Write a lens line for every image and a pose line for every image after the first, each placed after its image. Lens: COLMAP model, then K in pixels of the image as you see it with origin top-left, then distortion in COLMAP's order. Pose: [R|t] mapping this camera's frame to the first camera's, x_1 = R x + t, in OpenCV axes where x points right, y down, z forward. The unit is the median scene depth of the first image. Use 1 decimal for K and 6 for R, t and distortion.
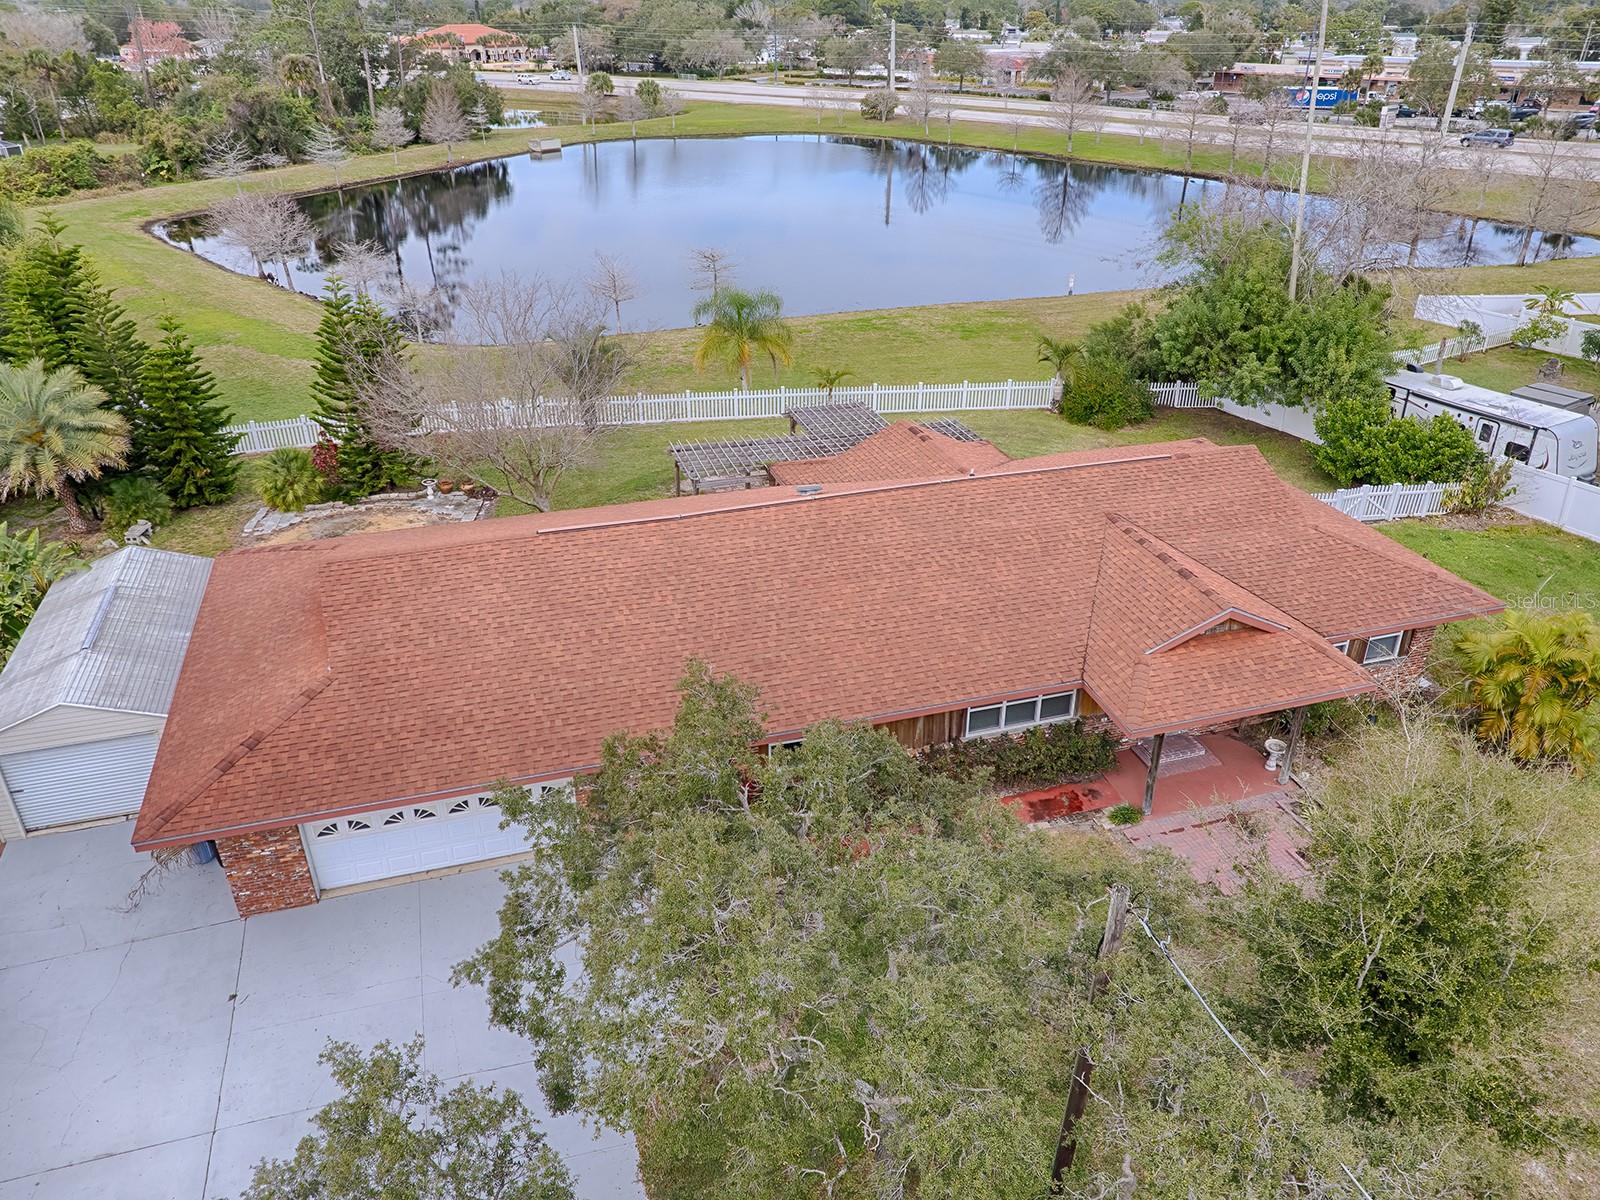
lens RADIAL K [[1157.5, 0, 808.8], [0, 1157.5, 605.1], [0, 0, 1]] dist [-0.056924, 0.040708]
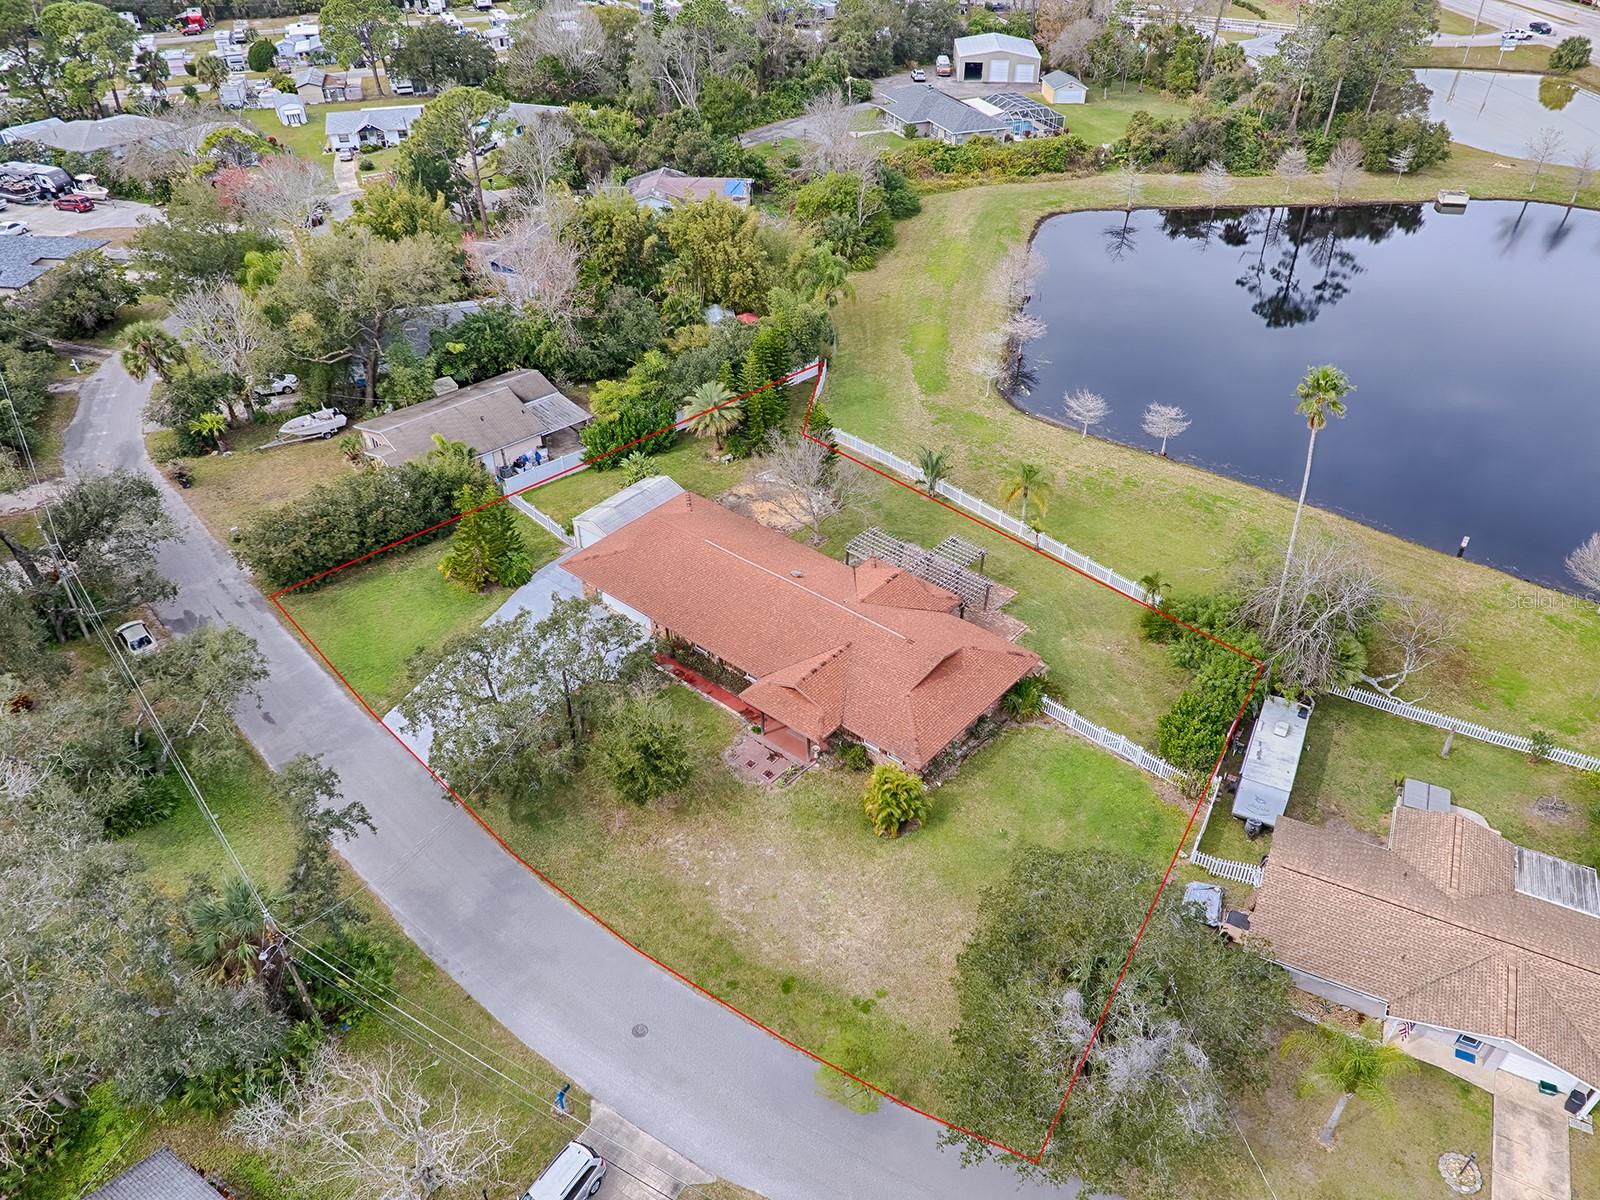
lens RADIAL K [[1157.5, 0, 802.8], [0, 1157.5, 599.2], [0, 0, 1]] dist [-0.056924, 0.040708]
pose [[0.544306, 0.500623, -0.673133, 1.235423], [-0.398448, 0.860406, 0.317711, -0.610355], [0.738221, 0.095277, 0.667797, -0.481661]]
